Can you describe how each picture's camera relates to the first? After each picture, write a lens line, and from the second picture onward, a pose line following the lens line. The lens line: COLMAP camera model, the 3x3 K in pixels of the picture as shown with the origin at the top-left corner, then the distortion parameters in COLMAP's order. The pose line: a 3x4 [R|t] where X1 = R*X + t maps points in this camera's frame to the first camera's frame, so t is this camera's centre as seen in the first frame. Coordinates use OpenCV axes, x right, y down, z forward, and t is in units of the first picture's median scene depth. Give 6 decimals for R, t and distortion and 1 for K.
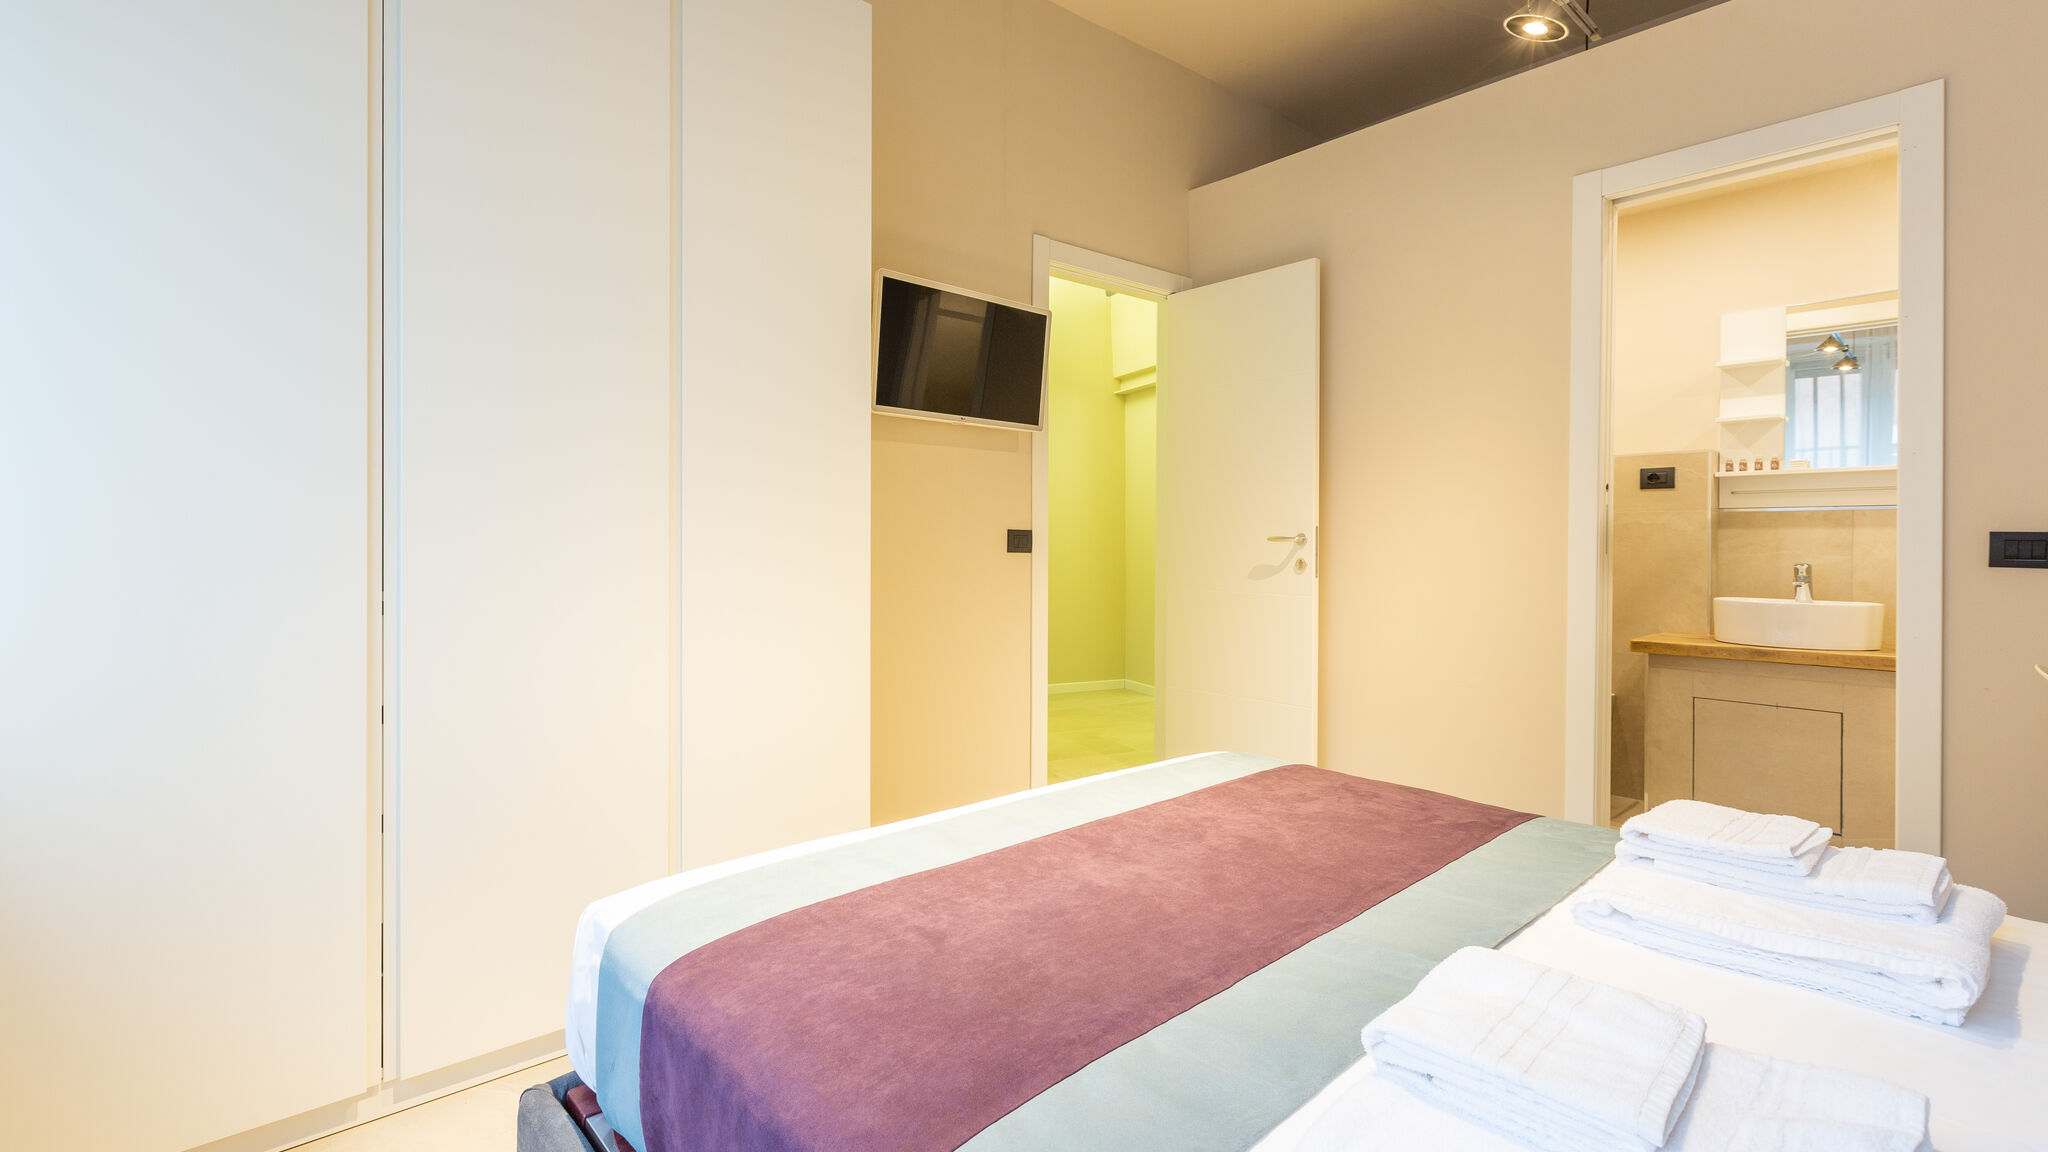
lens RADIAL K [[924.7, 0, 1017.1], [0, 924.7, 542.7], [0, 0, 1]] dist [-0.000176, -0.000050]
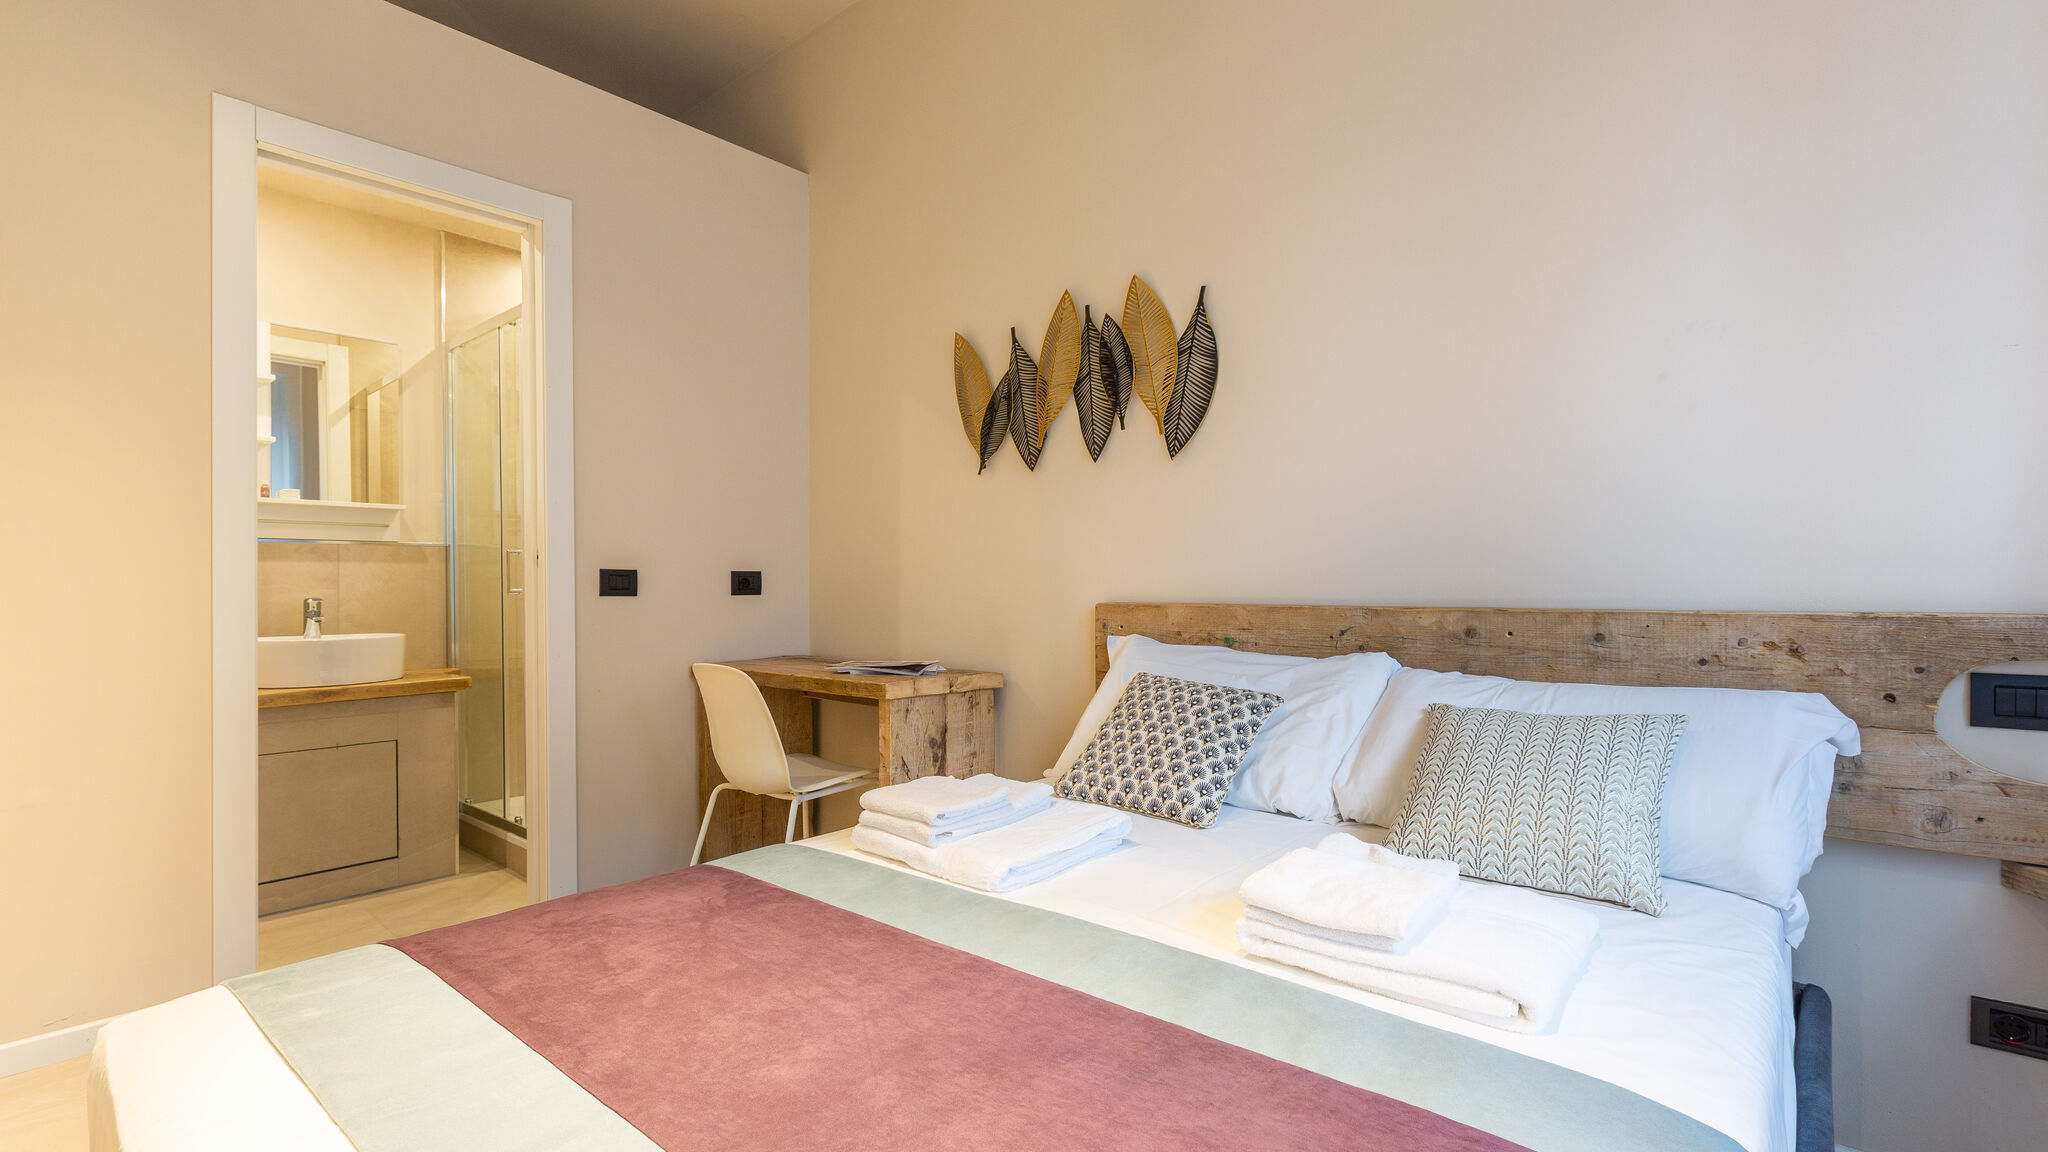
lens RADIAL K [[900.6, 0, 1058.4], [0, 900.6, 584.0], [0, 0, 1]] dist [-0.002614, -0.000184]
pose [[-0.136278, -0.009670, 0.990623, -0.186737], [-0.001588, 0.999953, 0.009542, -0.002397], [-0.990669, -0.000273, -0.136287, 0.348304]]
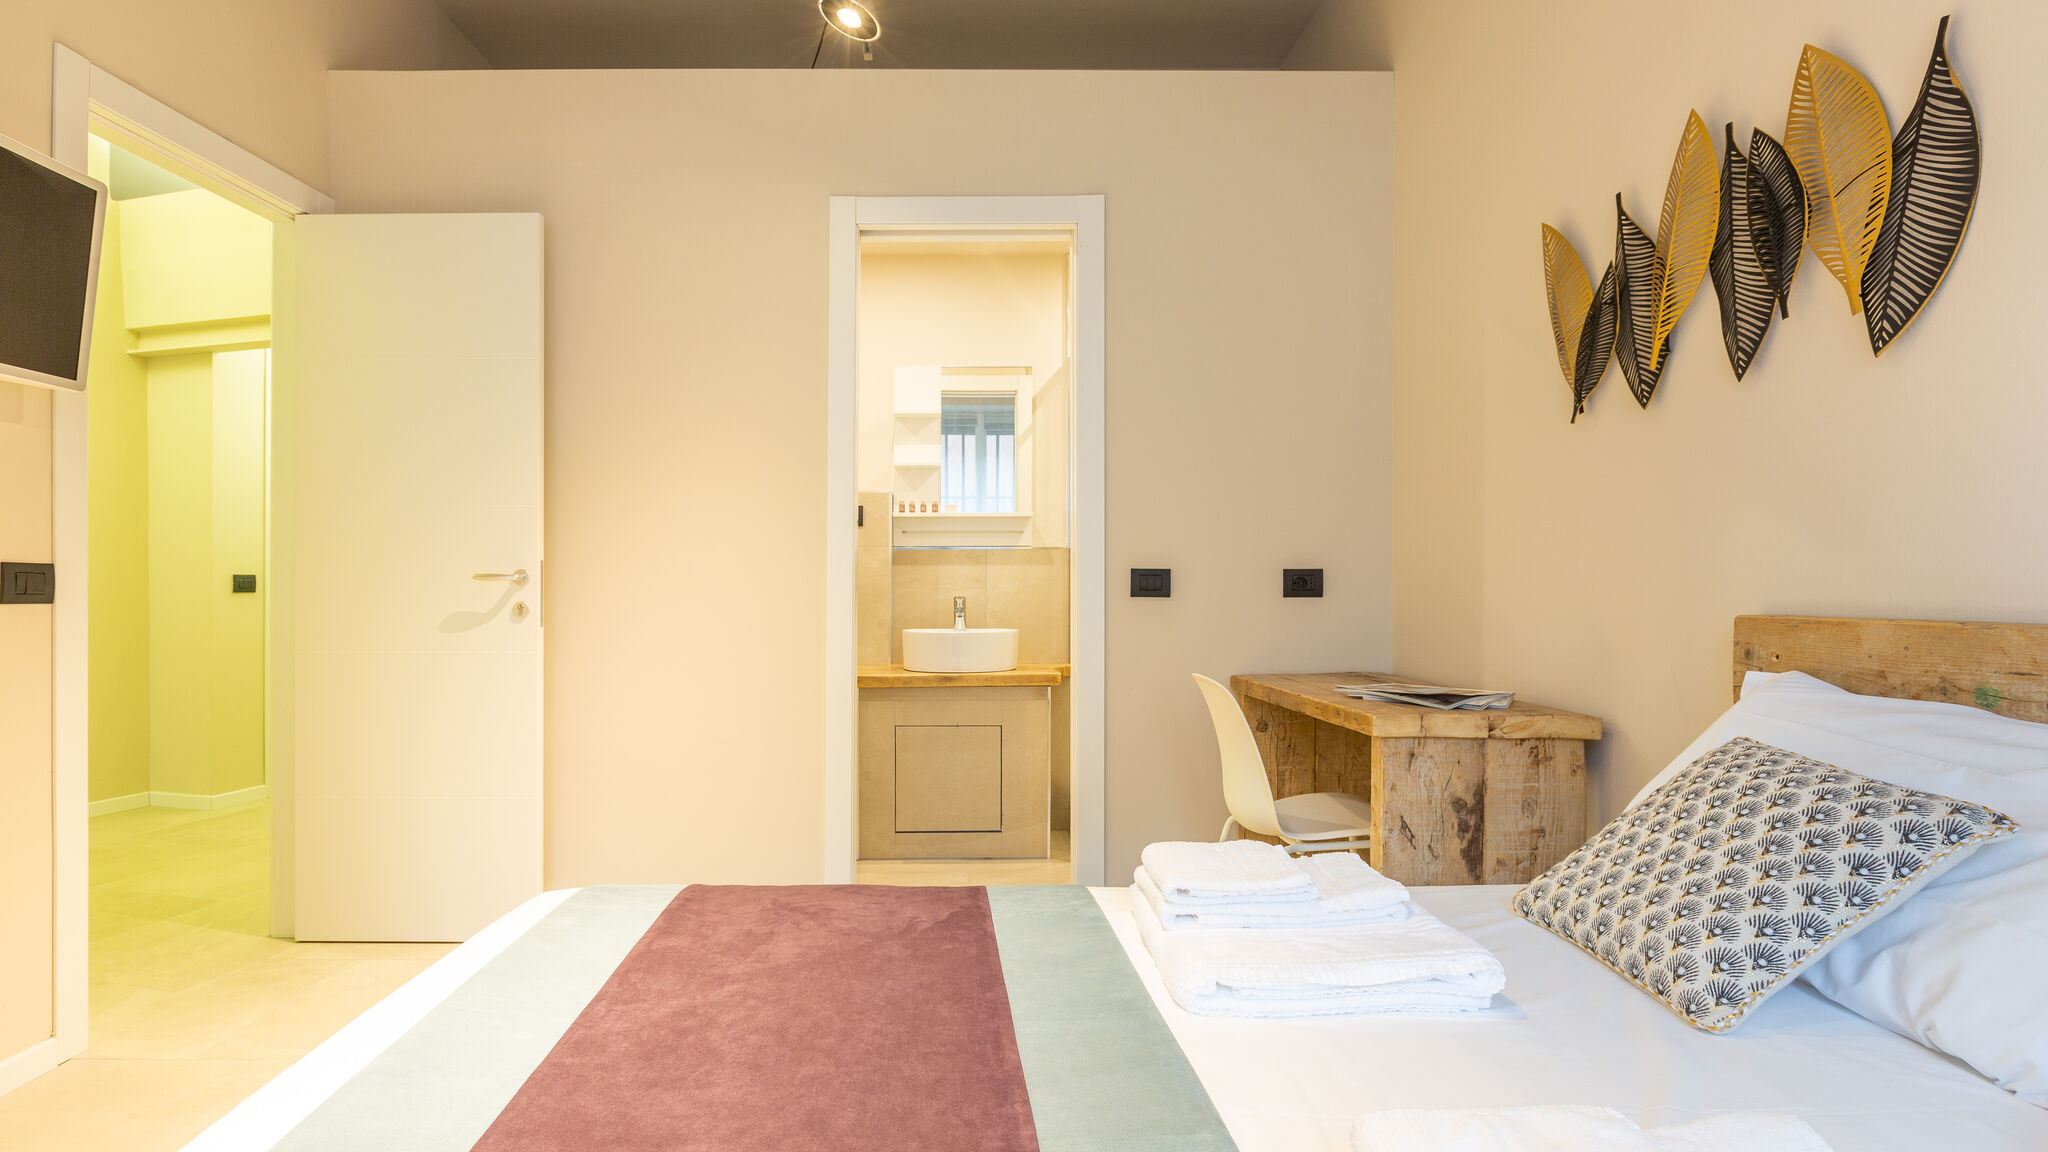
lens RADIAL K [[1038.4, 0, 1024.0], [0, 1038.4, 576.0], [0, 0, 1]] dist [0.000306, -0.000847]
pose [[0.660848, -0.004218, 0.750508, -0.061304], [0.006998, 0.999975, -0.000542, -0.001185], [-0.750487, 0.005610, 0.660861, 0.119313]]
